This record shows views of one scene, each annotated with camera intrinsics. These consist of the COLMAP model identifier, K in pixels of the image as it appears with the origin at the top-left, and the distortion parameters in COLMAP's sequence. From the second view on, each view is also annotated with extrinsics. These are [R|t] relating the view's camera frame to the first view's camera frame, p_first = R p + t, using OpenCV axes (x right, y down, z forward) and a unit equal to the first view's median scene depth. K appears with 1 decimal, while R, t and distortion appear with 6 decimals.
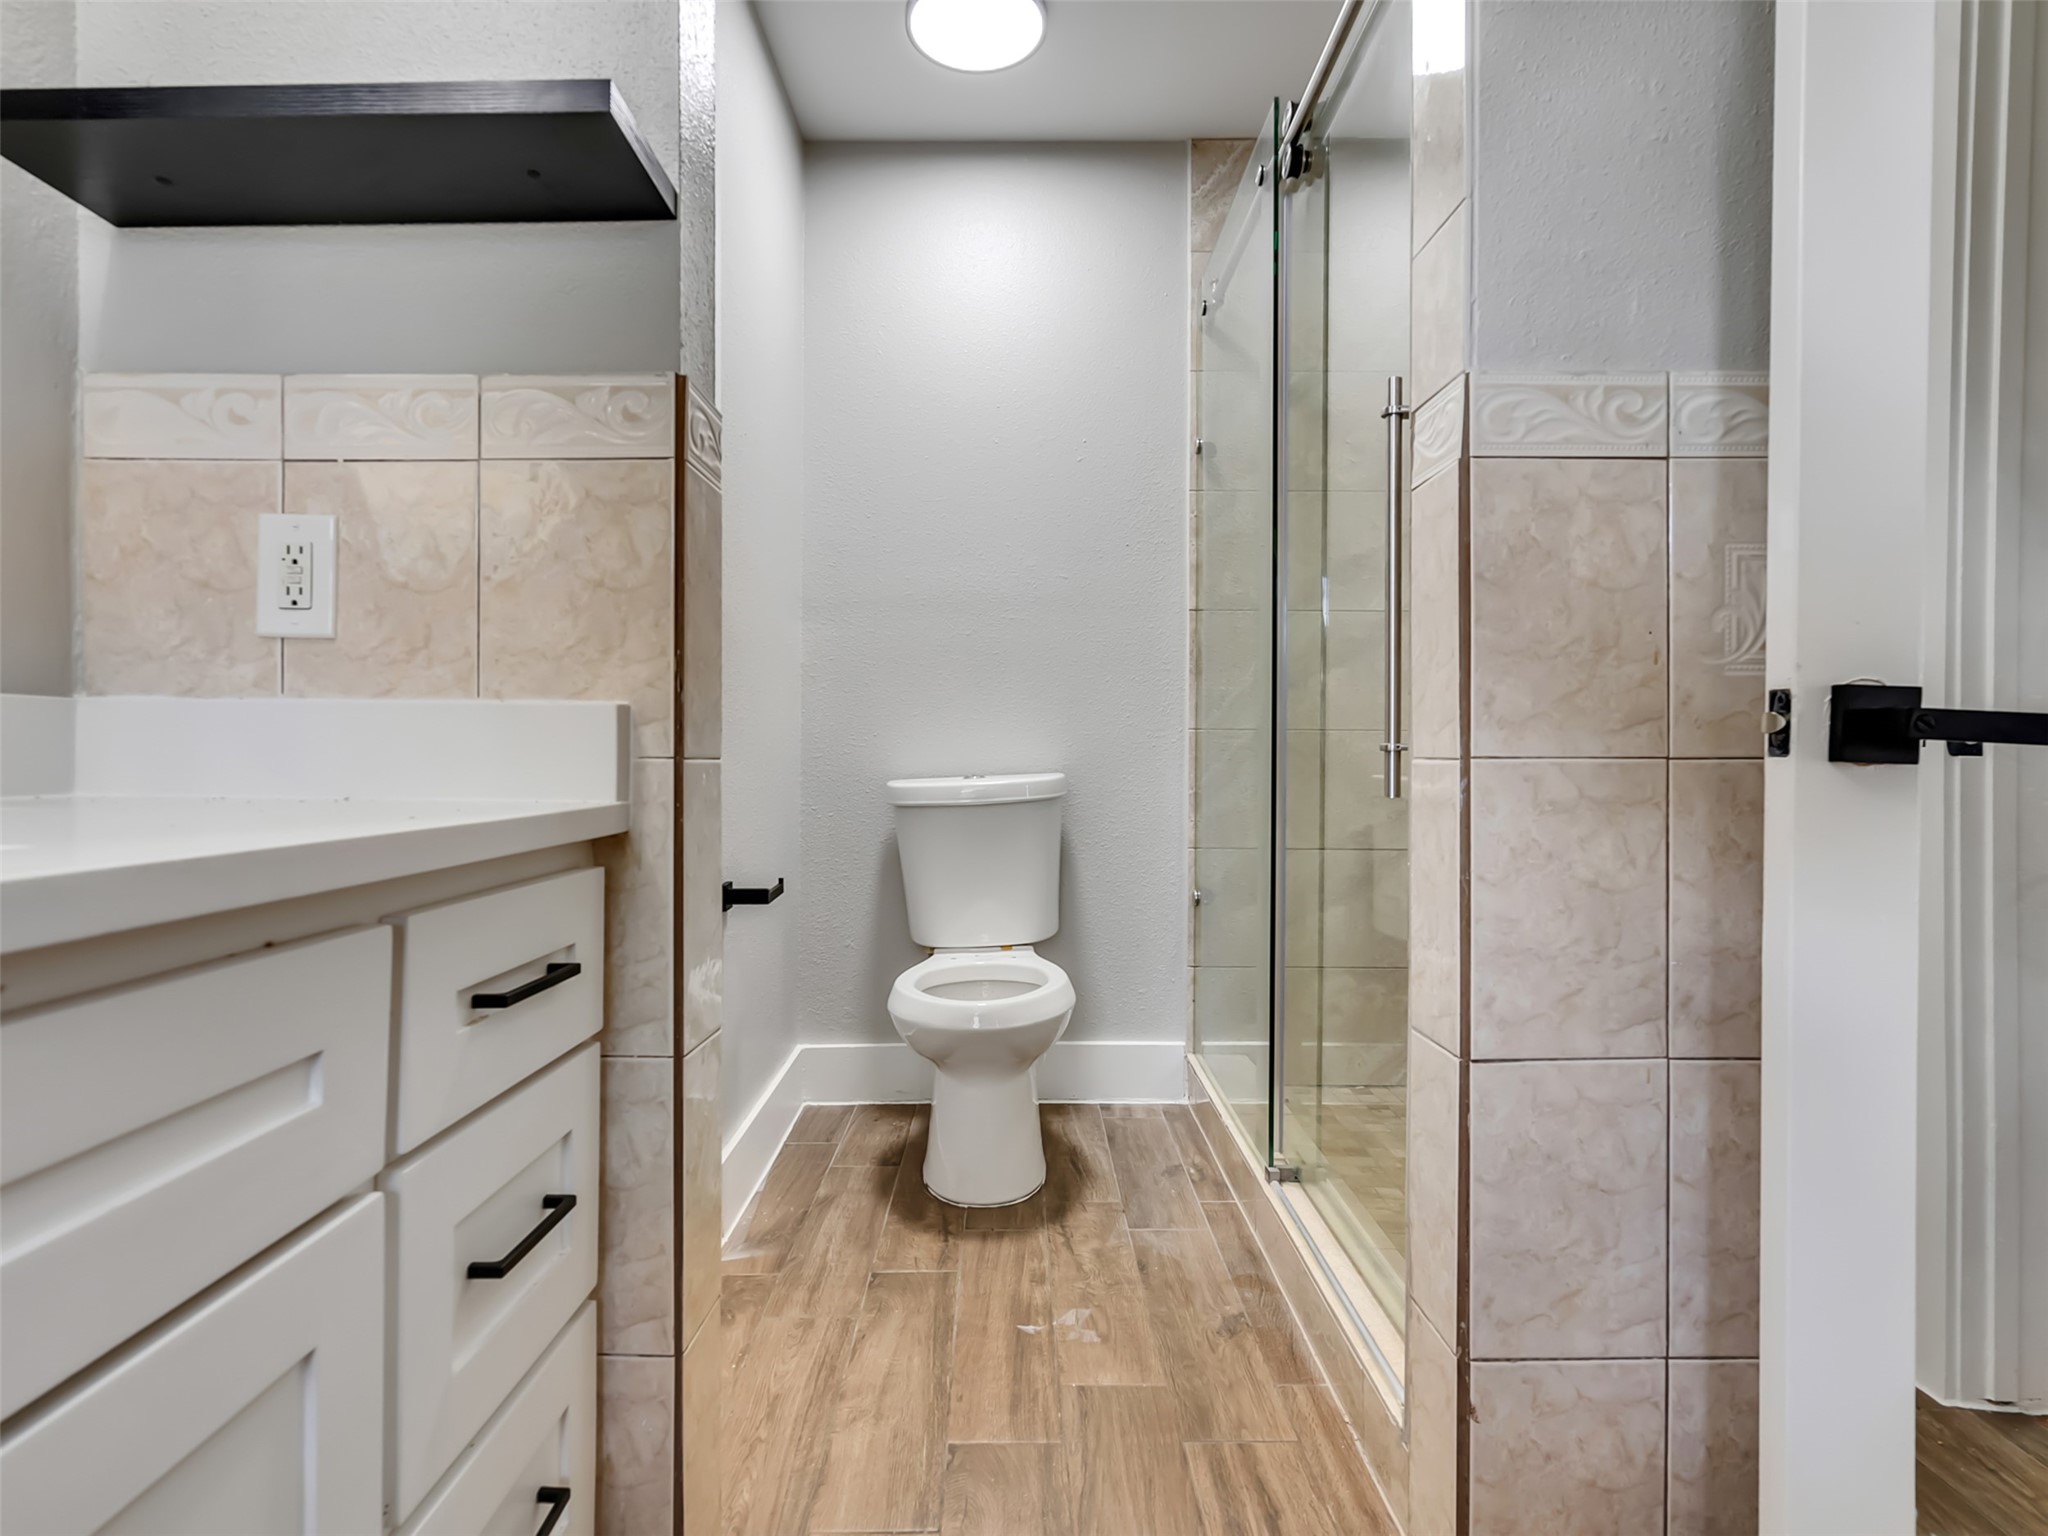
lens RADIAL K [[1048.1, 0, 1012.2], [0, 1048.1, 766.3], [0, 0, 1]] dist [-0.007237, 0.002866]
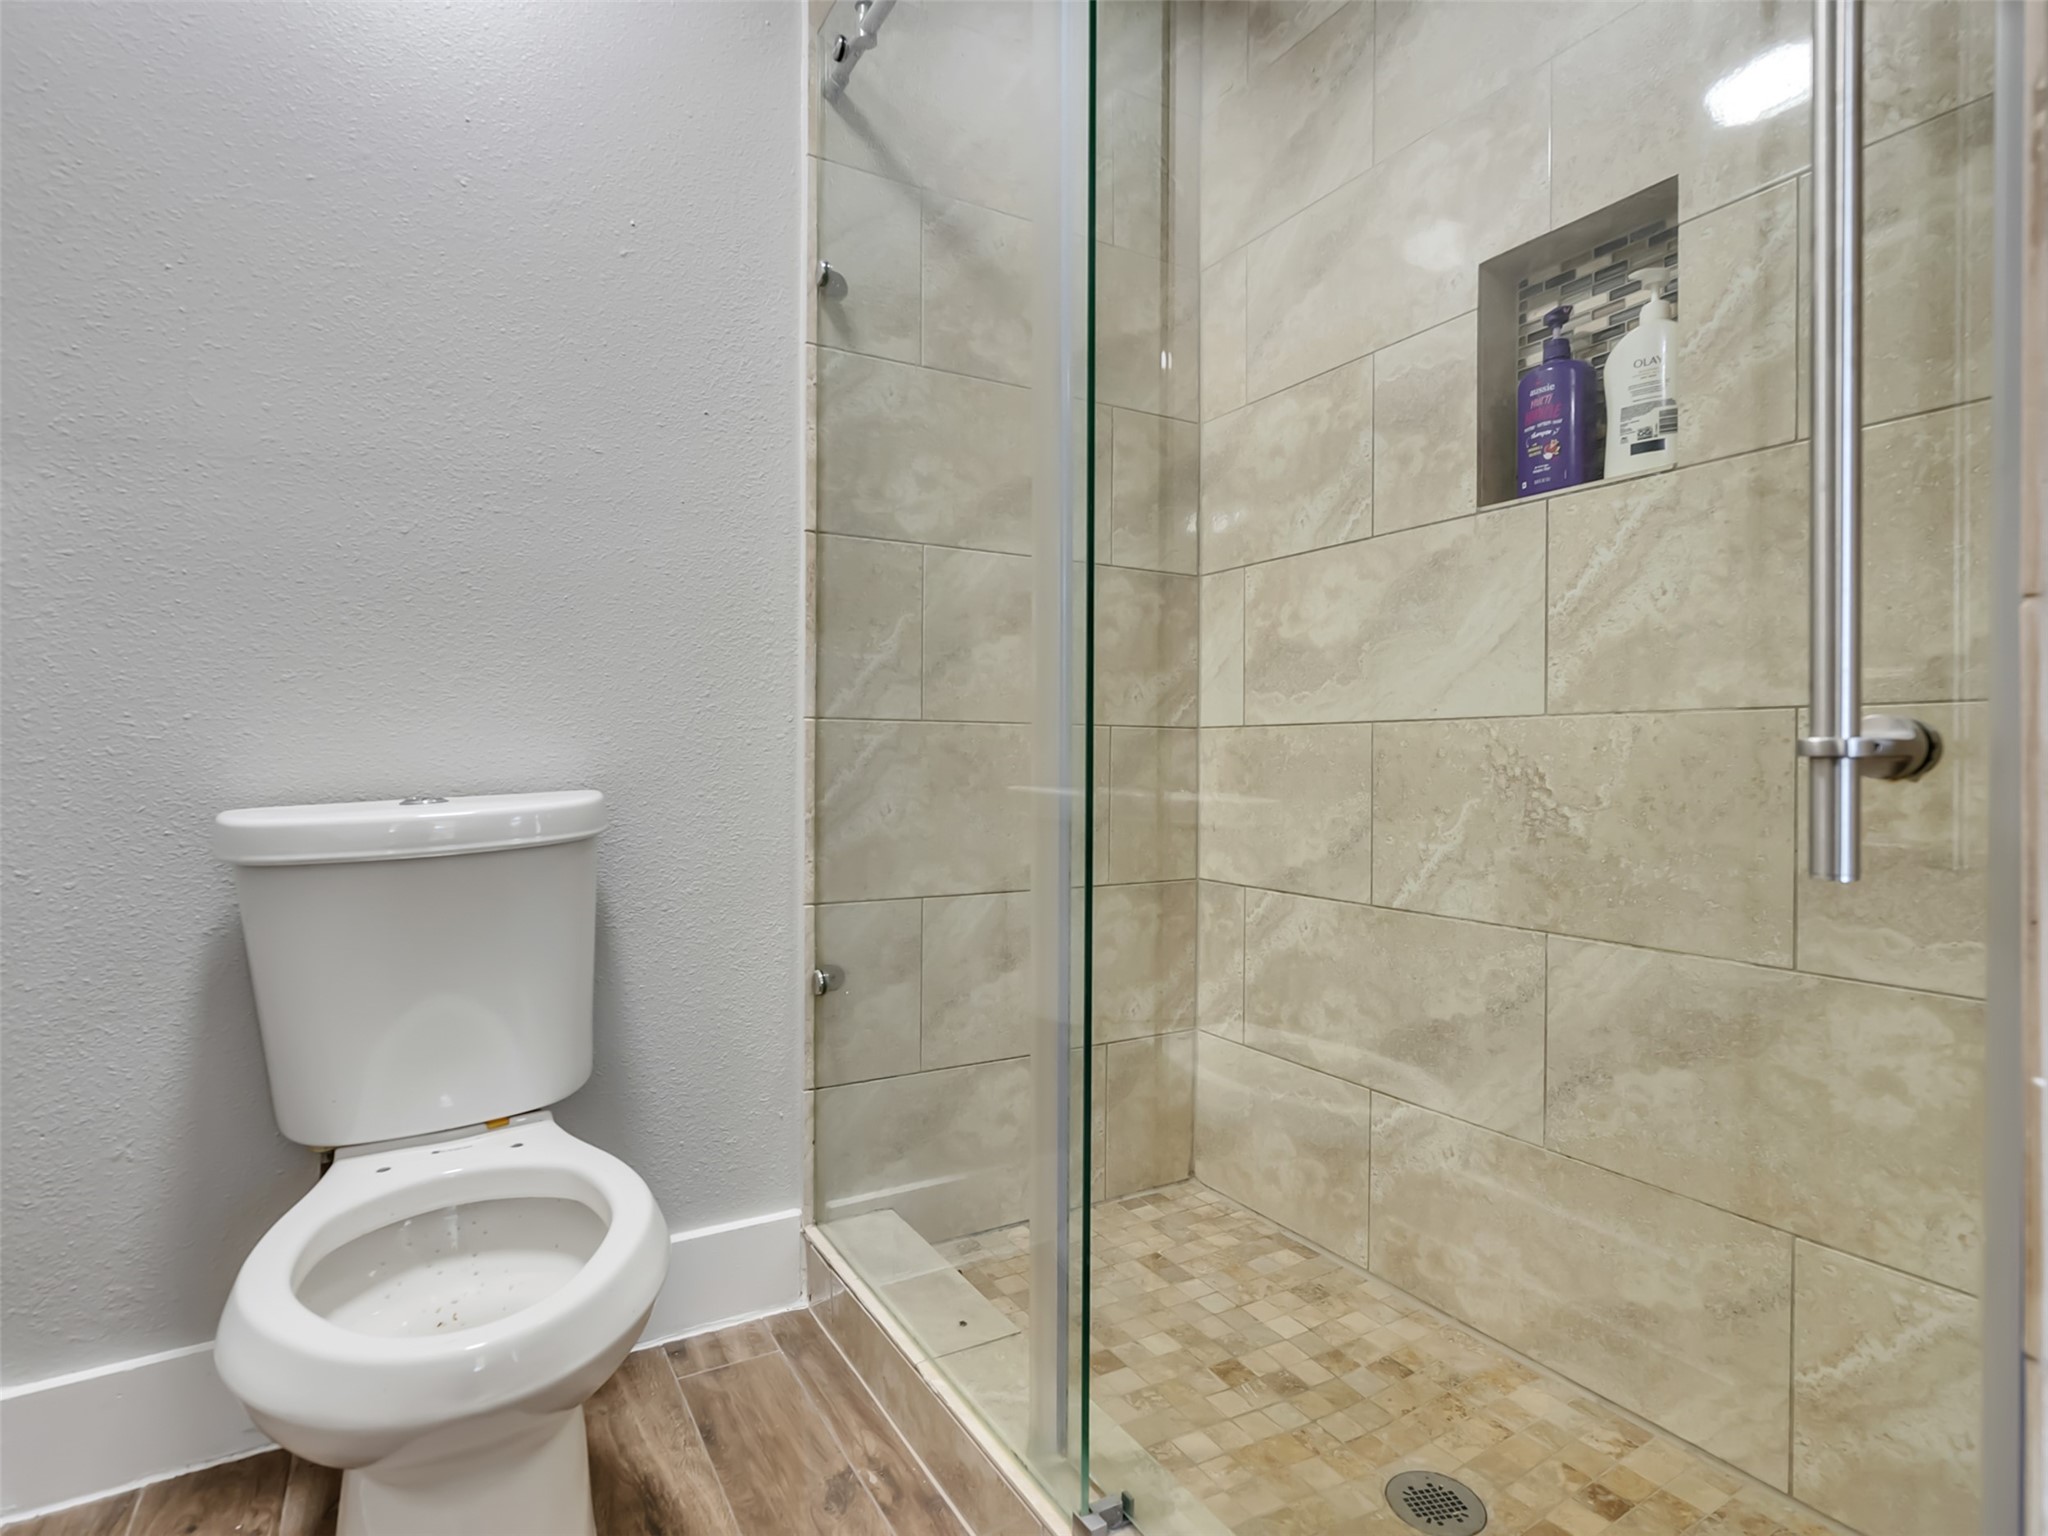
lens RADIAL K [[1048.1, 0, 1012.2], [0, 1048.1, 766.3], [0, 0, 1]] dist [-0.007237, 0.002866]
pose [[0.867712, -0.003995, 0.497051, -0.039446], [0.004129, 0.999991, 0.000828, -0.005938], [-0.497050, 0.001334, 0.867721, 0.390625]]
